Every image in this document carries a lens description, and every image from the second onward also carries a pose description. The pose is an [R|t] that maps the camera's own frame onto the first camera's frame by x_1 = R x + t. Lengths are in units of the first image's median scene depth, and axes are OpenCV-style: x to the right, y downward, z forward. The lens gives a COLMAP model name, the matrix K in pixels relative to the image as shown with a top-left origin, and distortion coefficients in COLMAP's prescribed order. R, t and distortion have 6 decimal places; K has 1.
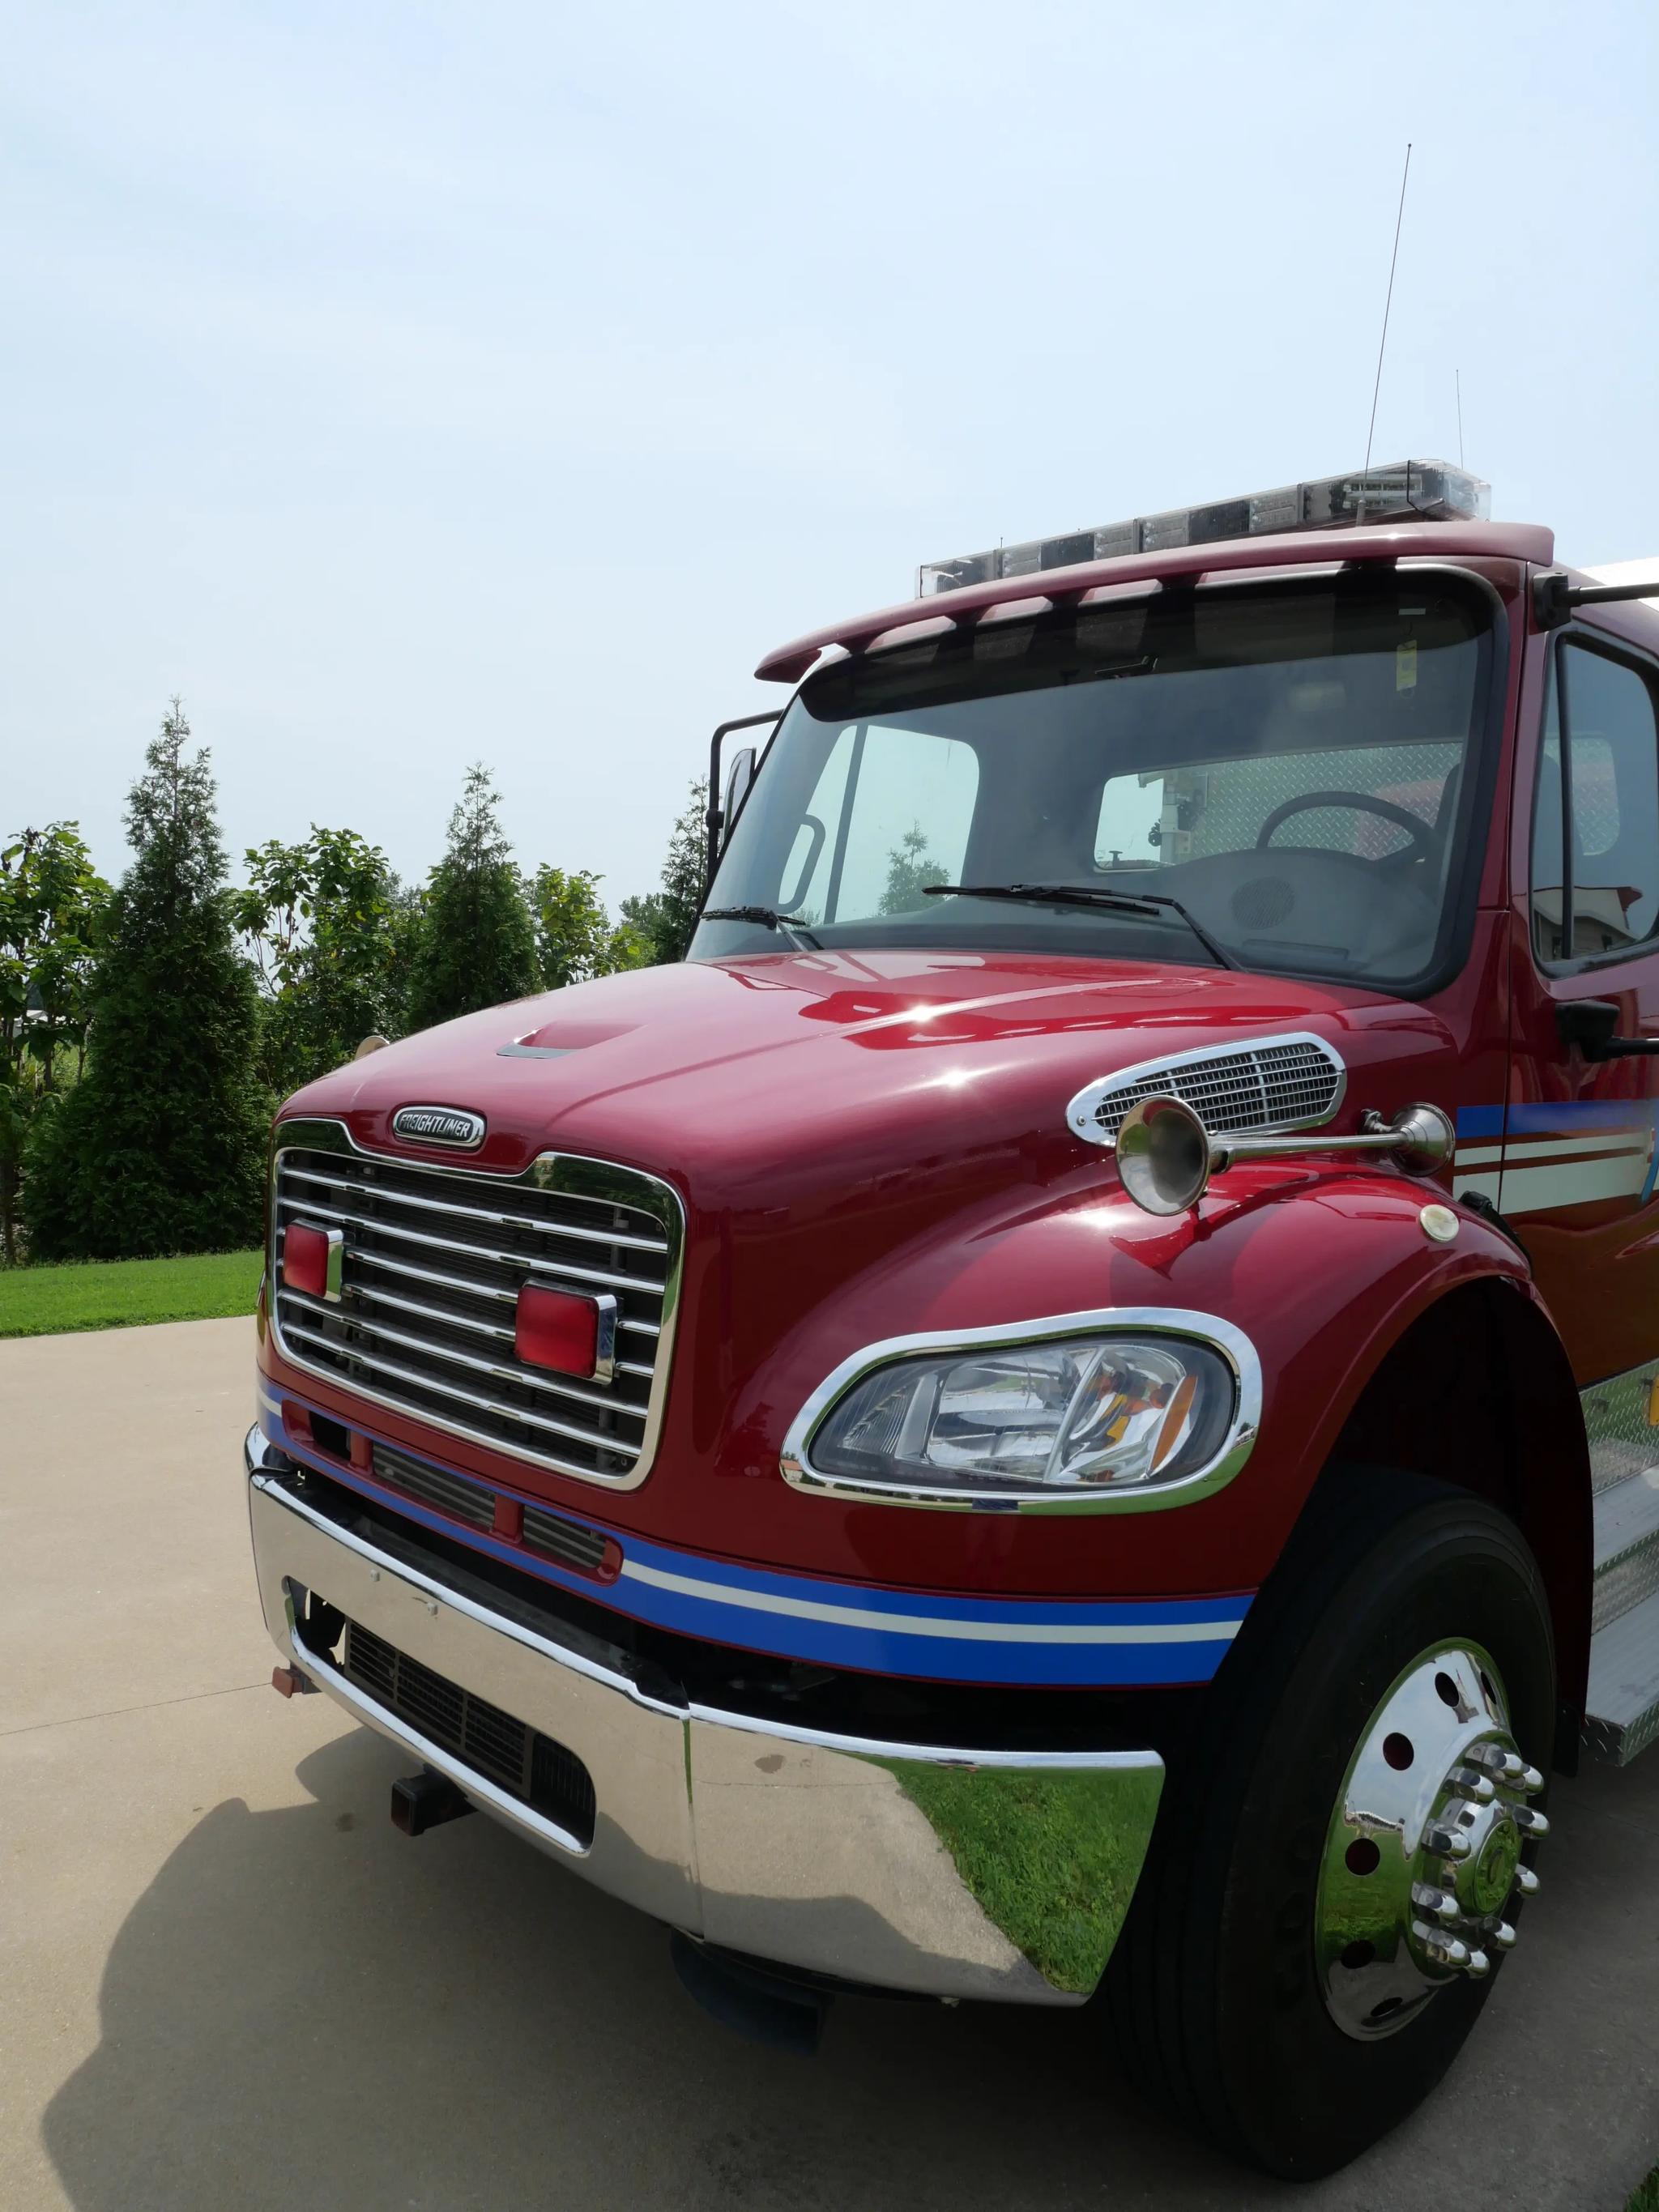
lens RADIAL K [[1624.8, 0, 831.3], [0, 1624.8, 1114.1], [0, 0, 1]] dist [-0.068966, 0.025594]
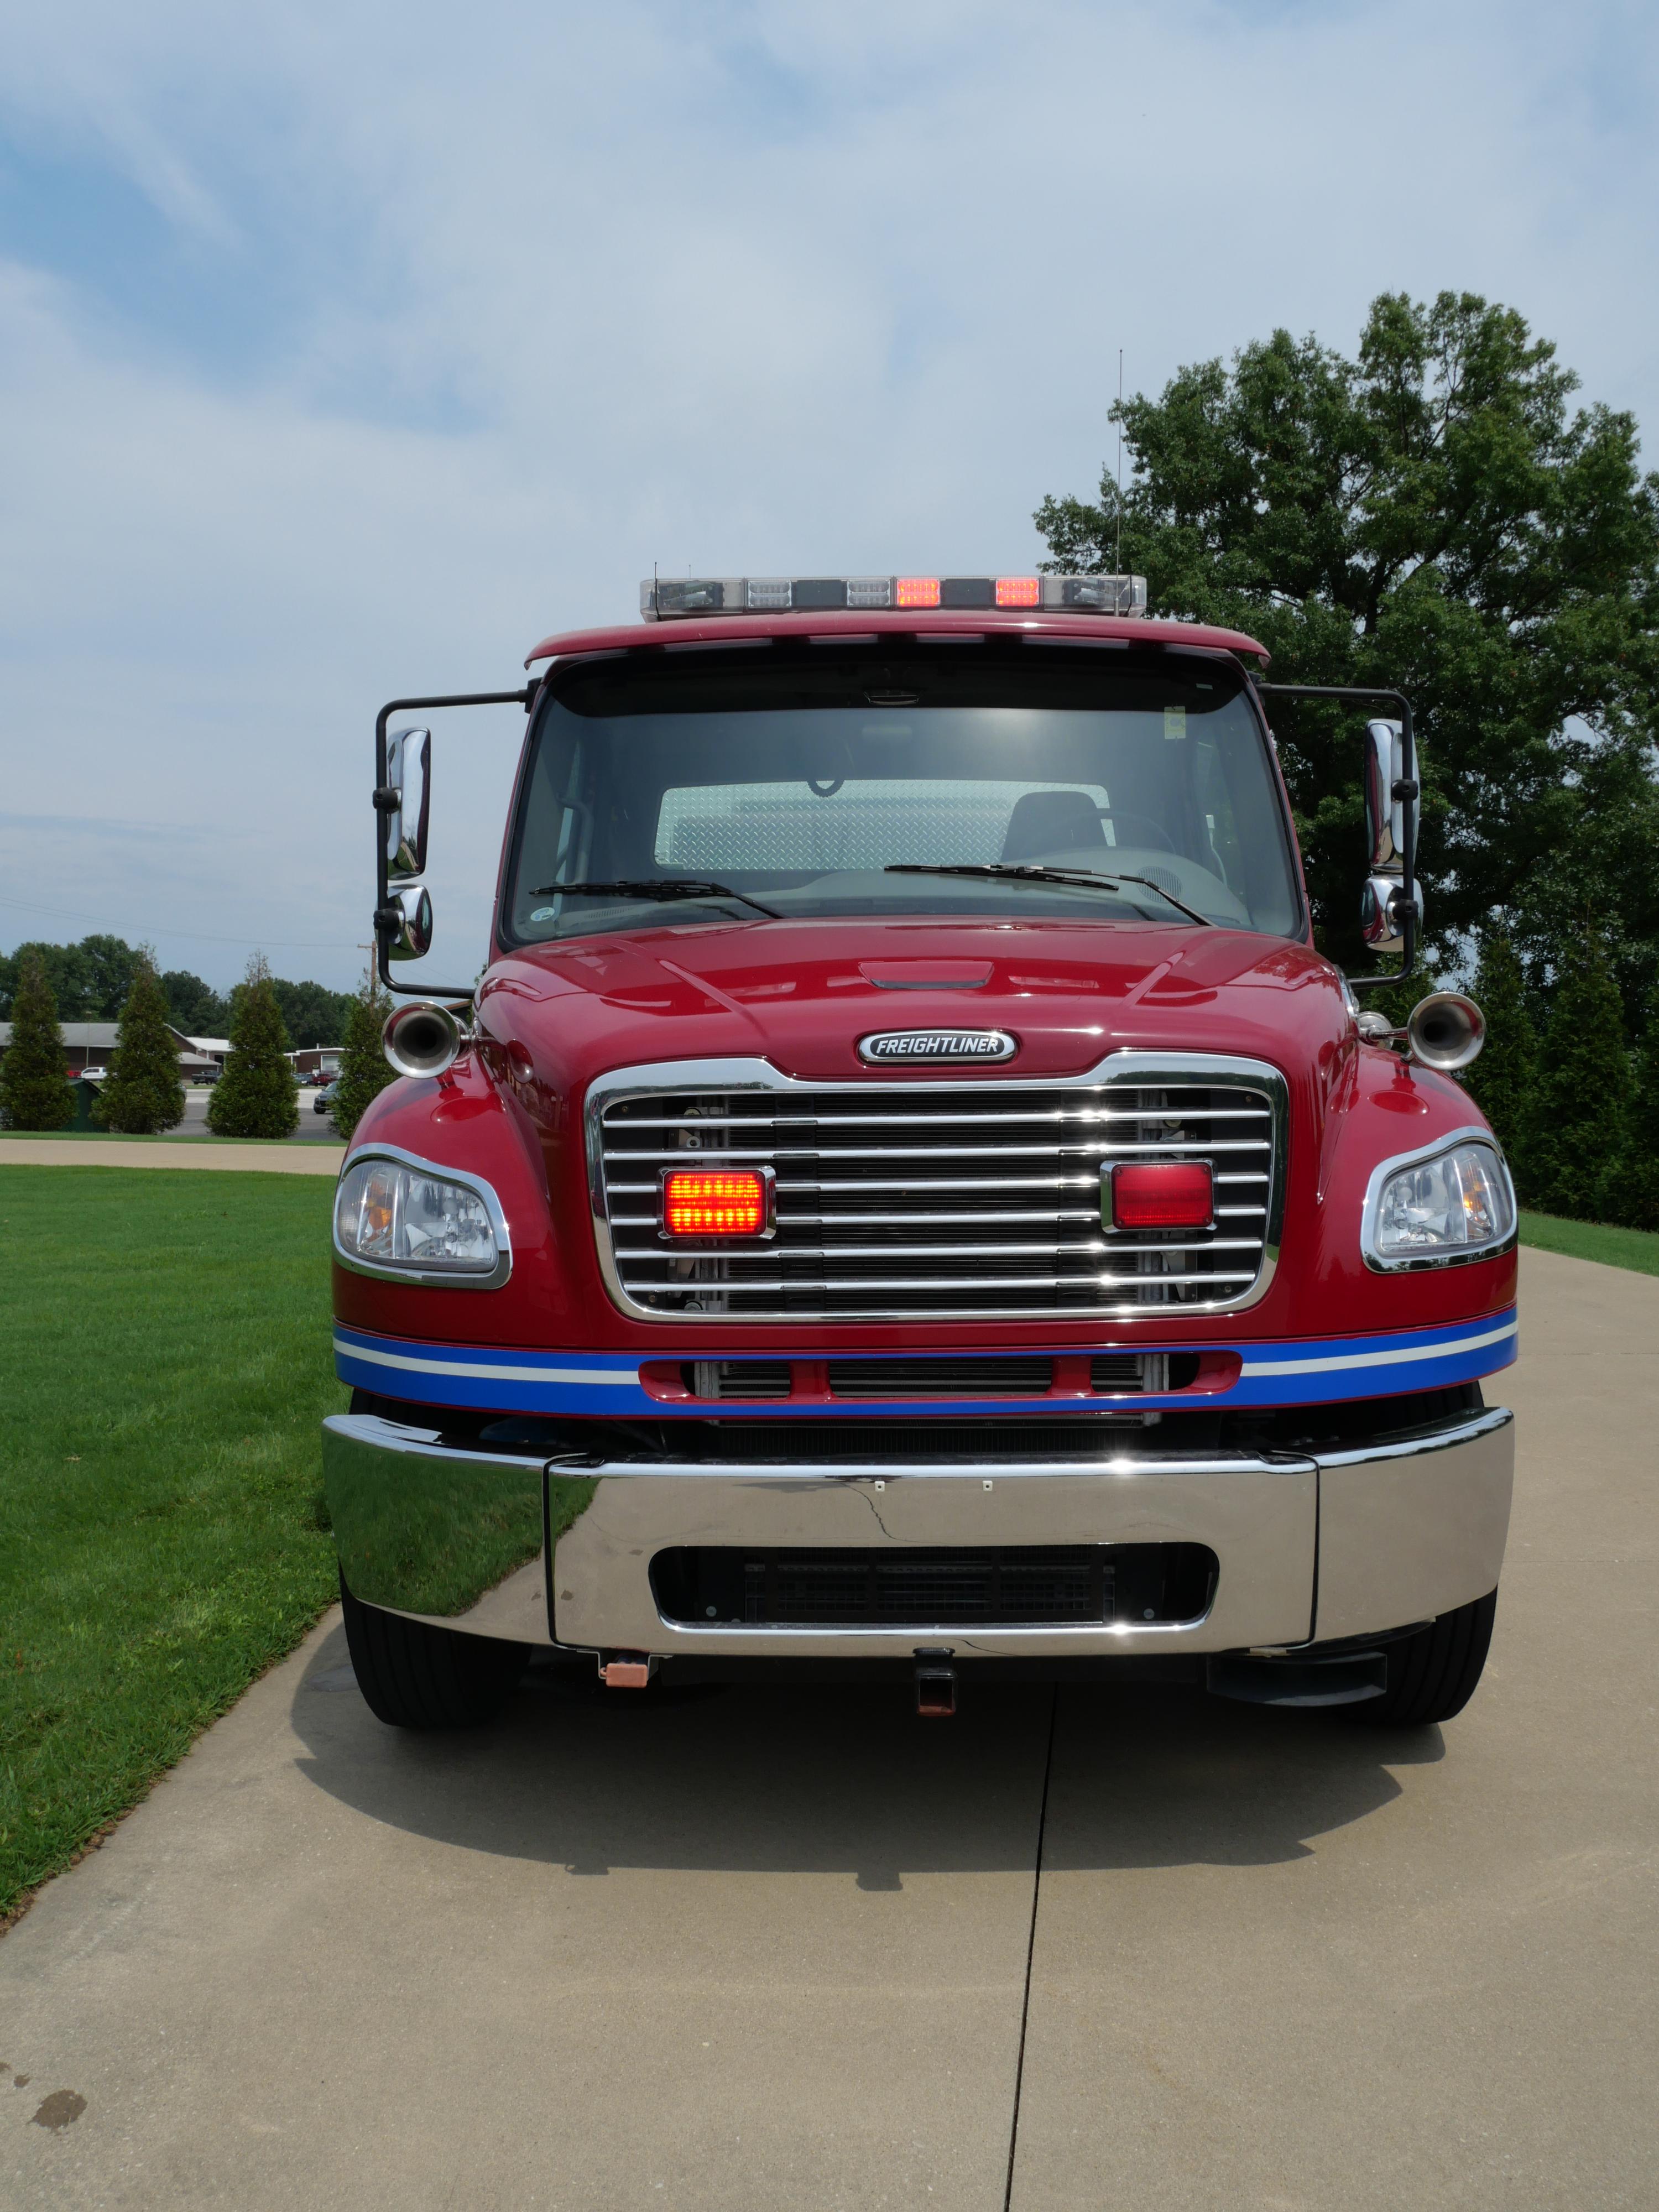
lens RADIAL K [[1624.7, 0, 831.3], [0, 1624.7, 1114.1], [0, 0, 1]] dist [-0.068966, 0.025594]
pose [[0.703392, -0.059279, 0.708326, -1.088915], [0.081502, 0.996670, 0.002476, 0.044110], [-0.706115, 0.055988, 0.705881, 0.284162]]
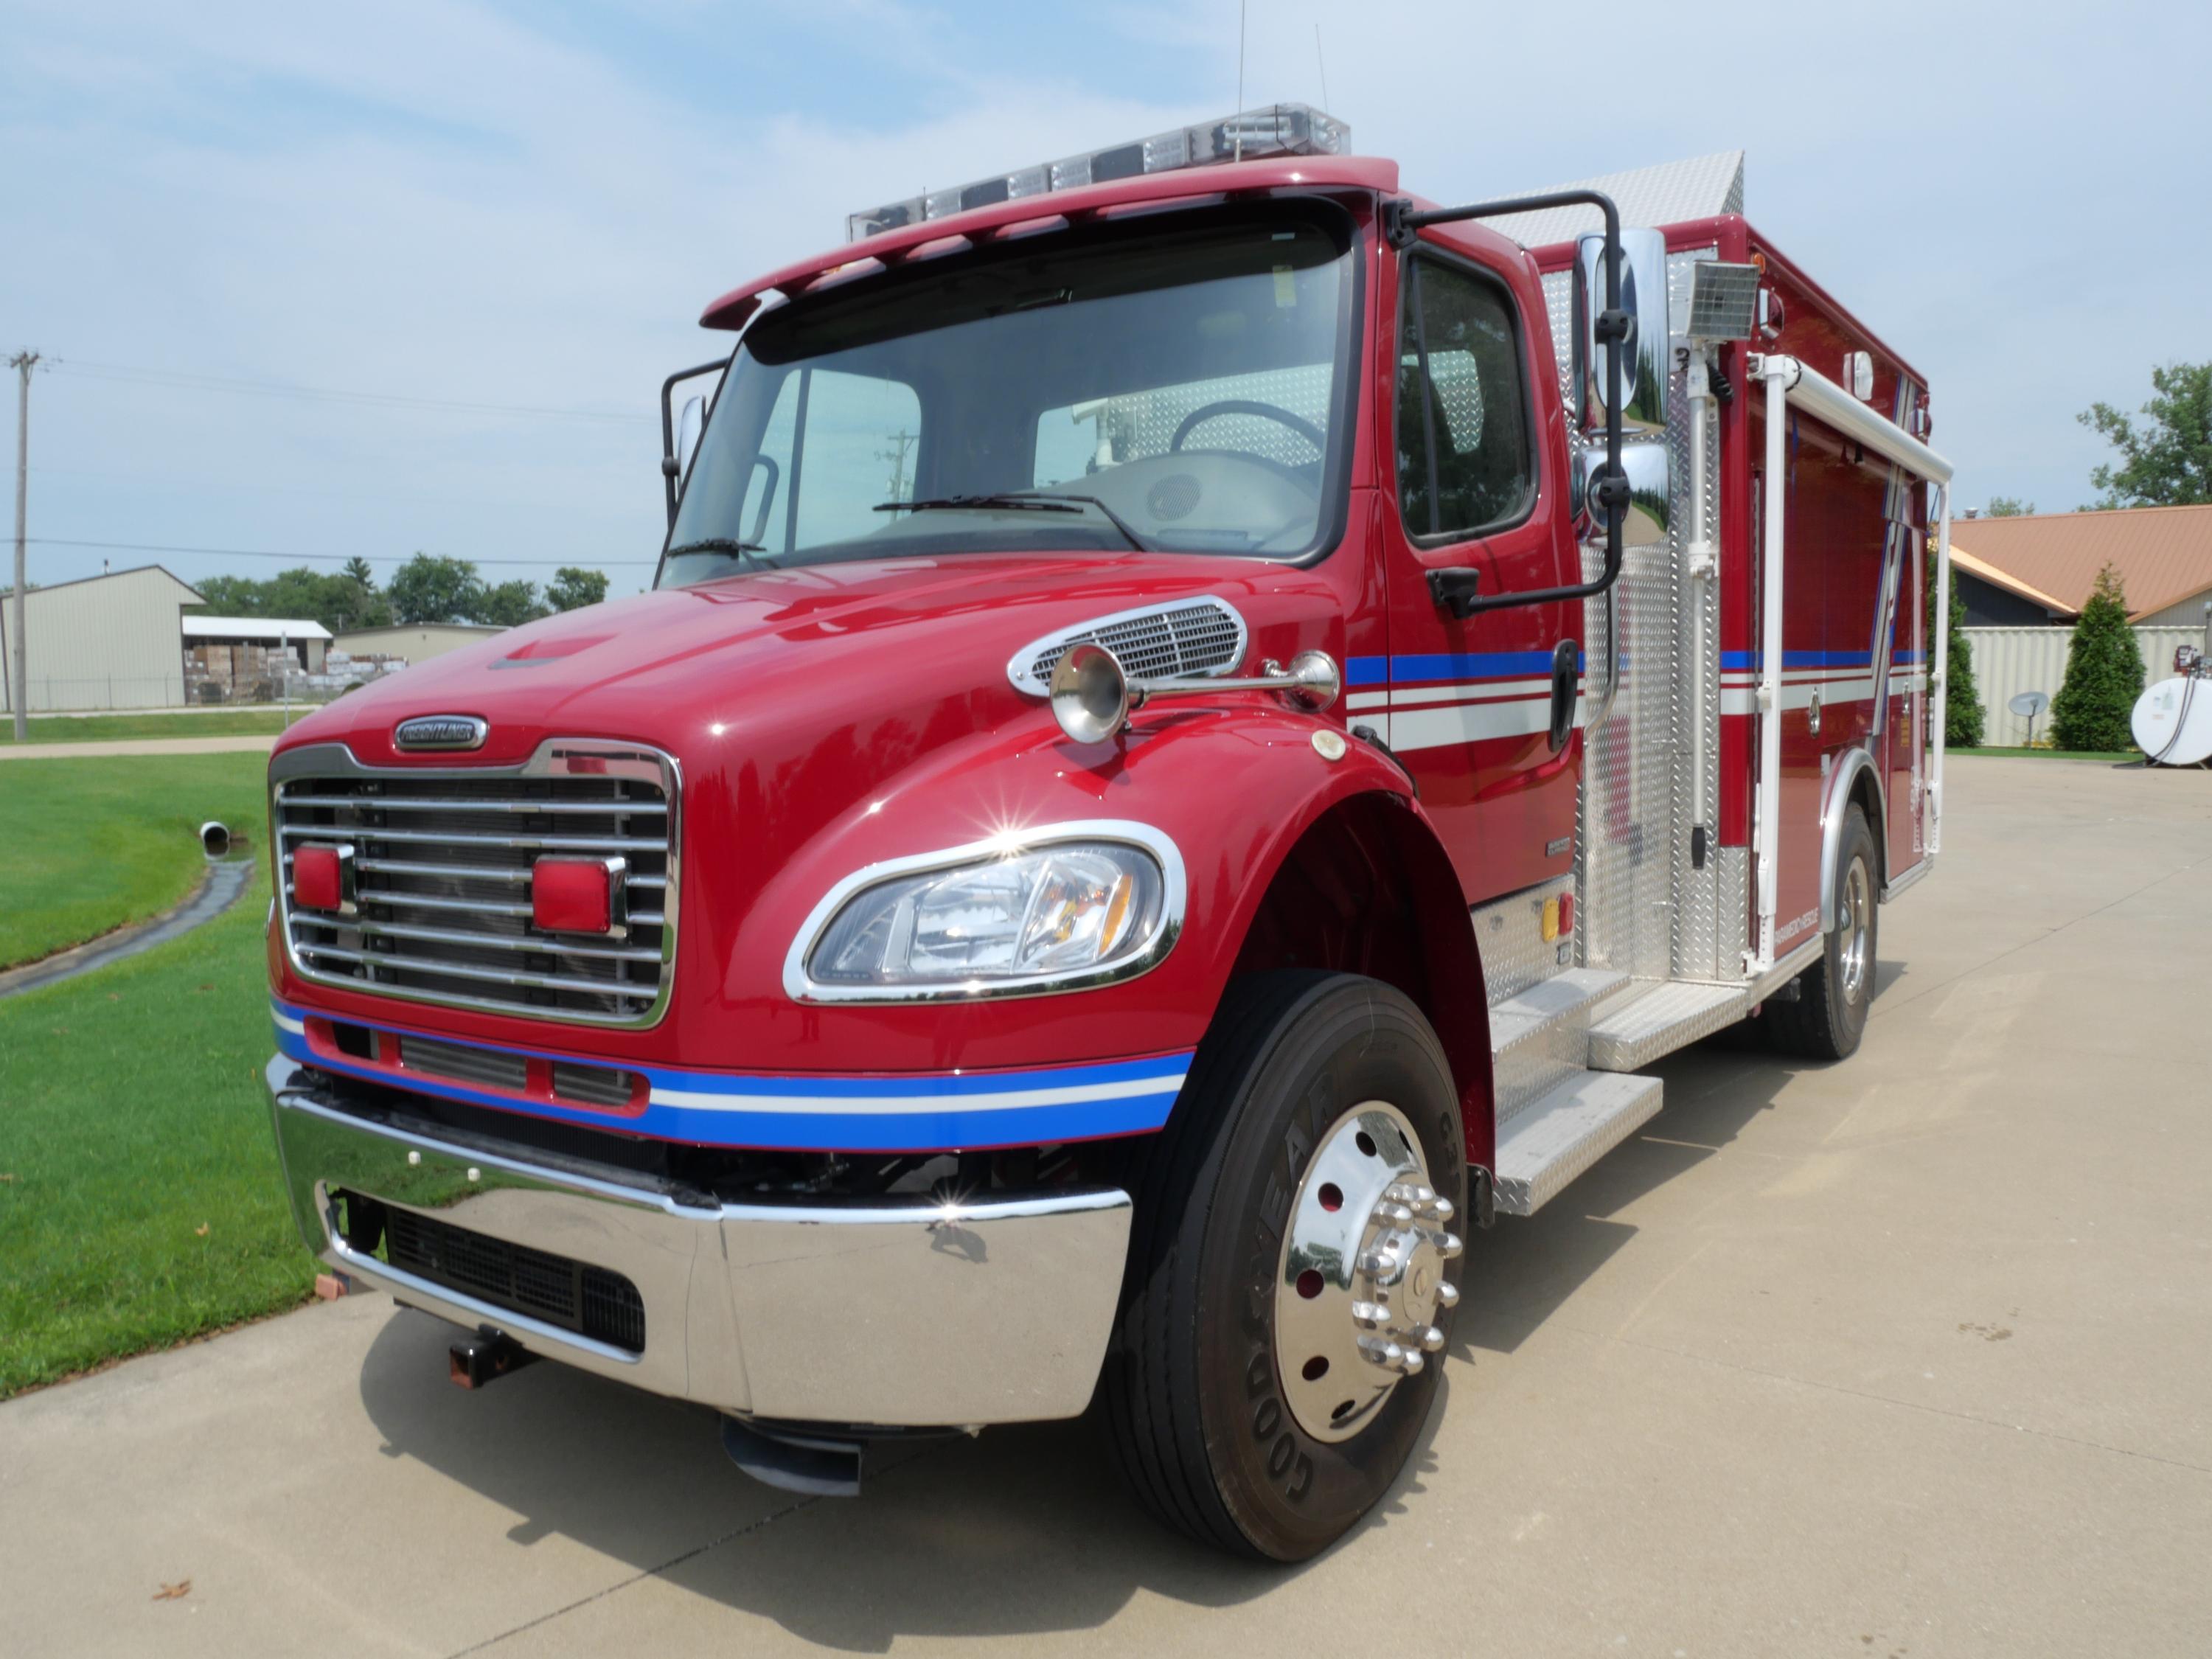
lens RADIAL K [[1624.7, 0, 1095.5], [0, 1624.7, 833.1], [0, 0, 1]] dist [-0.068966, 0.025594]
pose [[0.981731, -0.082684, 0.171372, -0.001649], [0.077771, 0.996350, 0.035196, 0.071600], [-0.173656, -0.021225, 0.984578, -0.140266]]
